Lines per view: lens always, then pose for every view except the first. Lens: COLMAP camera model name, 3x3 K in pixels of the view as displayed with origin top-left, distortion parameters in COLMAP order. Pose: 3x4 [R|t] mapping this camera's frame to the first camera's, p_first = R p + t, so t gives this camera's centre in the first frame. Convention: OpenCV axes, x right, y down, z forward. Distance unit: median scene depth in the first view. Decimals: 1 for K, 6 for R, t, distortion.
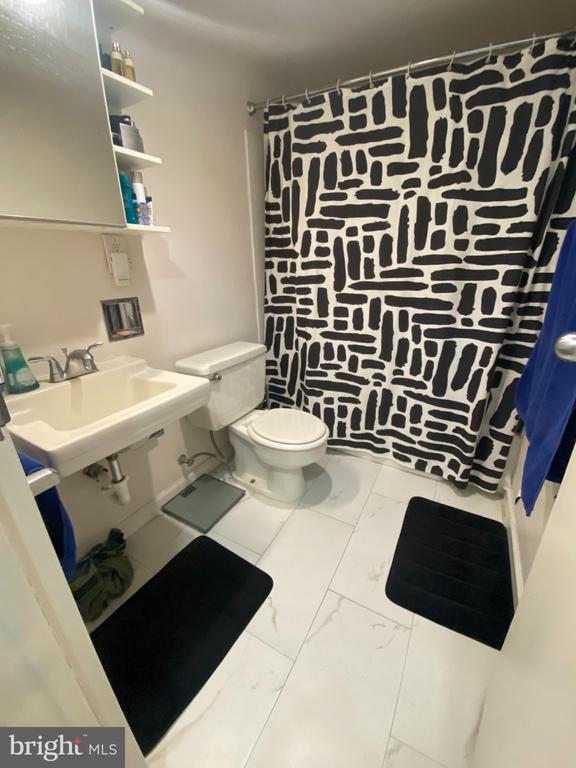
lens RADIAL K [[311.6, 0, 291.7], [0, 311.6, 383.9], [0, 0, 1]] dist [0.019153, -0.020172]
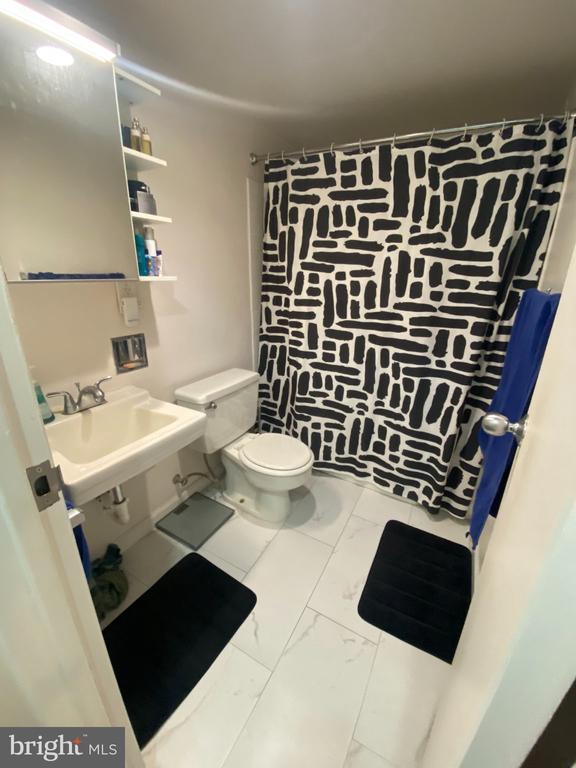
lens RADIAL K [[311.6, 0, 291.5], [0, 311.6, 384.2], [0, 0, 1]] dist [0.019153, -0.020172]
pose [[0.999246, 0.034792, 0.017242, 0.014711], [-0.034375, 0.999124, -0.023884, -0.082593], [-0.018058, 0.023273, 0.999566, -0.101450]]
